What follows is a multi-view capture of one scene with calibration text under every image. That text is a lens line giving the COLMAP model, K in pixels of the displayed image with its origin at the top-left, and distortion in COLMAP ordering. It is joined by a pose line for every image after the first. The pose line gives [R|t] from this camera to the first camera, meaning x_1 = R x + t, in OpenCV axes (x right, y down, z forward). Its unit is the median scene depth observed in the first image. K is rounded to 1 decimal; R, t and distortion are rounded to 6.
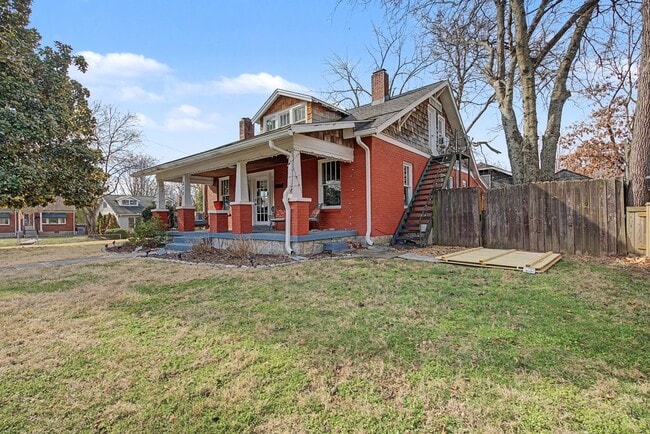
lens RADIAL K [[317.6, 0, 325.0], [0, 317.6, 217.0], [0, 0, 1]] dist [0.000043, -0.000396]
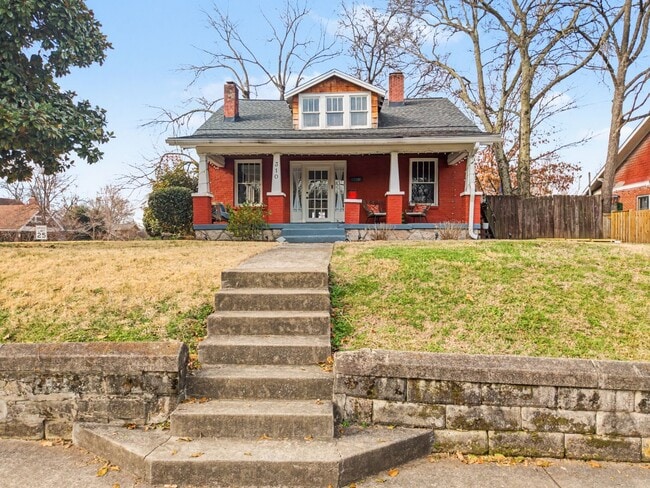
lens RADIAL K [[479.1, 0, 325.0], [0, 479.1, 244.0], [0, 0, 1]] dist [-0.031110, -0.003386]
pose [[0.770260, 0.011245, 0.637630, -1.173419], [-0.012146, 0.999922, -0.002962, 0.102831], [-0.637614, -0.005463, 0.770337, -0.011307]]
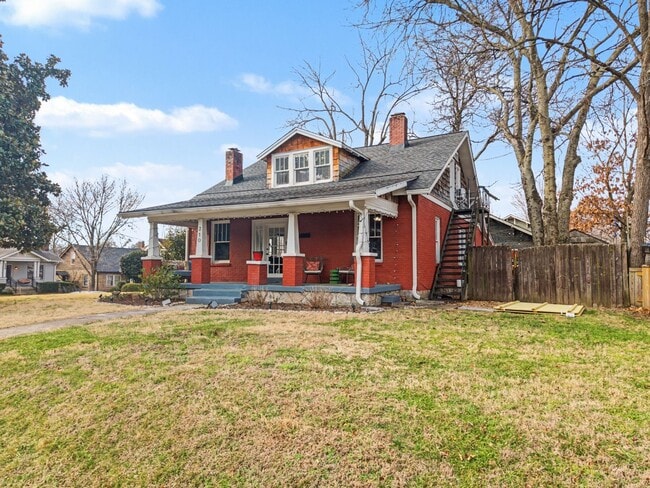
lens RADIAL K [[479.3, 0, 325.0], [0, 479.3, 244.0], [0, 0, 1]] dist [0.047243, -0.065213]
pose [[0.976500, 0.031287, 0.213233, -0.409119], [-0.020693, 0.998446, -0.051739, -0.001987], [-0.214520, 0.046111, 0.975630, -0.393801]]
